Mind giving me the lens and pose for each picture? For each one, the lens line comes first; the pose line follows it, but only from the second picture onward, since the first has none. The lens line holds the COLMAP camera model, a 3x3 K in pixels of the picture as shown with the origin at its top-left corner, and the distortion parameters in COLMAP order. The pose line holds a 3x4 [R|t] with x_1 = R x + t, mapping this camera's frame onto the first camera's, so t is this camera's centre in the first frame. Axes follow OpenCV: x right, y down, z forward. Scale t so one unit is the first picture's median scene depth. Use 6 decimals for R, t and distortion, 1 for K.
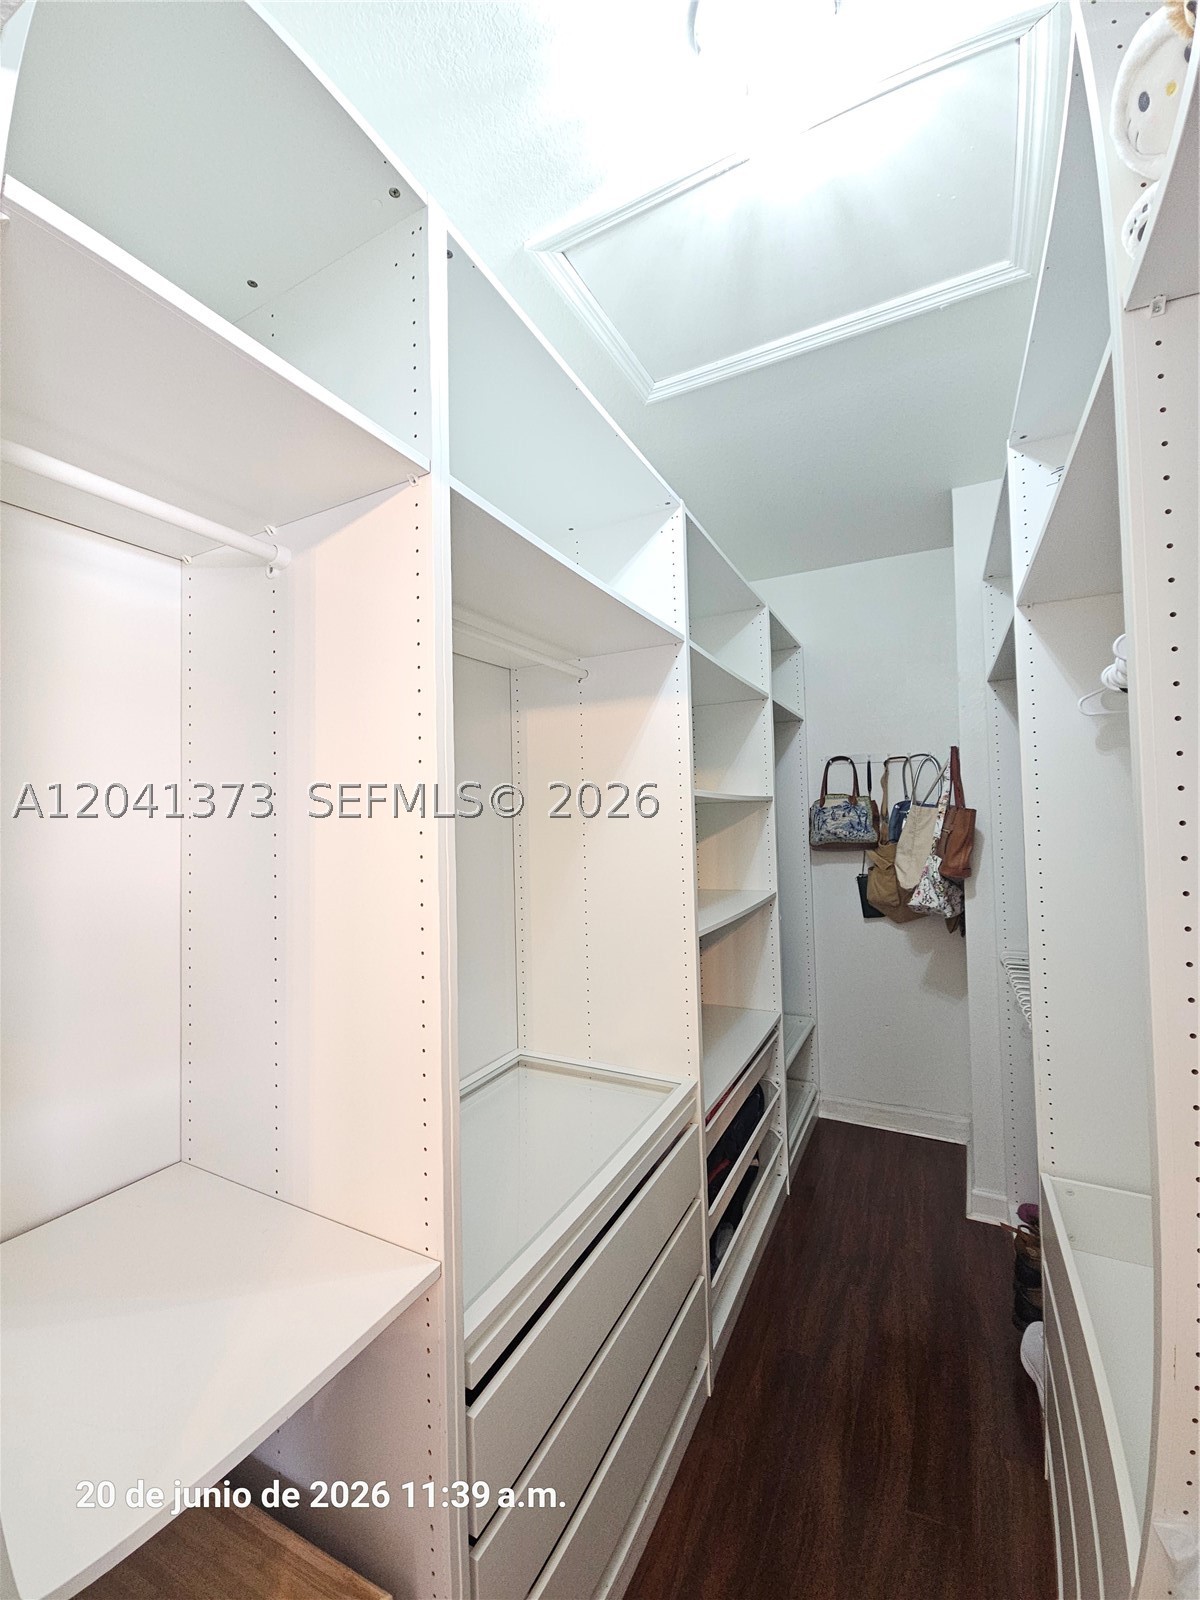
lens RADIAL K [[653.9, 0, 590.1], [0, 653.9, 793.1], [0, 0, 1]] dist [0.011549, -0.008578]
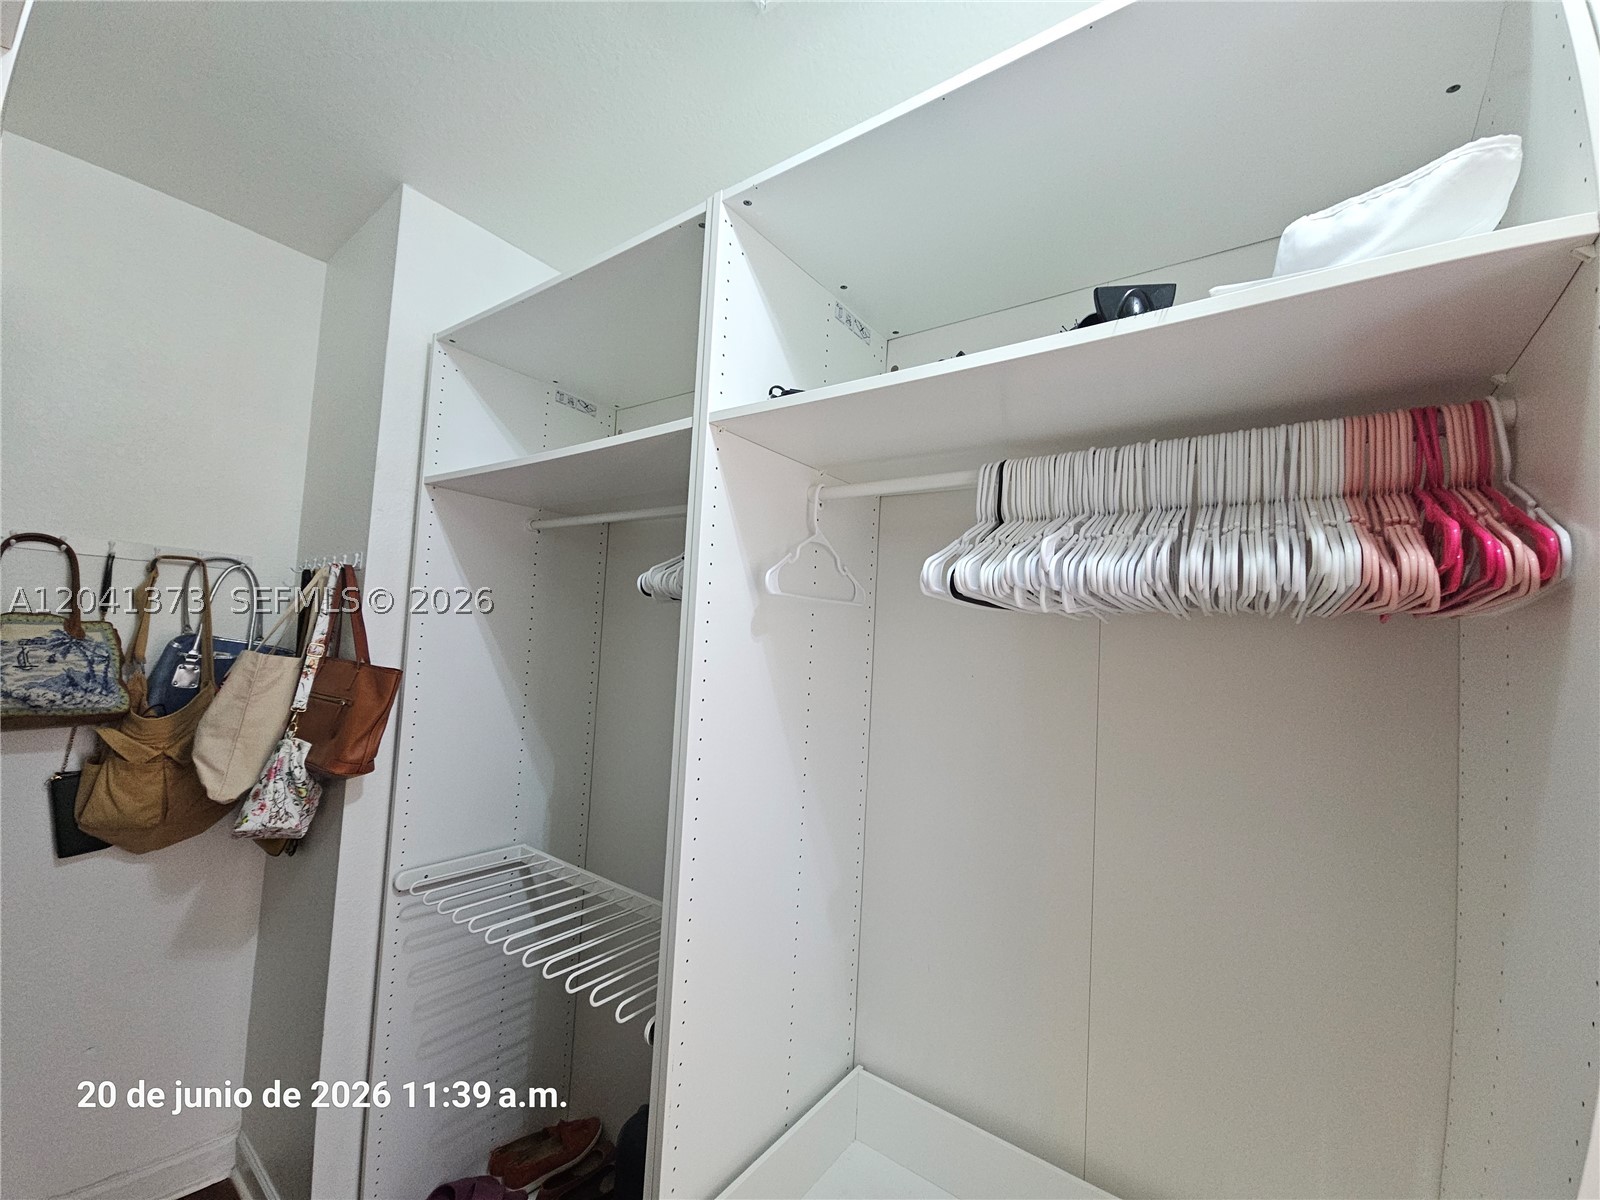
lens RADIAL K [[653.9, 0, 795.4], [0, 653.9, 609.7], [0, 0, 1]] dist [0.011549, -0.008578]
pose [[0.147168, 0.076426, 0.986155, -0.013195], [-0.093476, 0.993623, -0.063055, -0.024145], [-0.984685, -0.082903, 0.153373, 0.387563]]
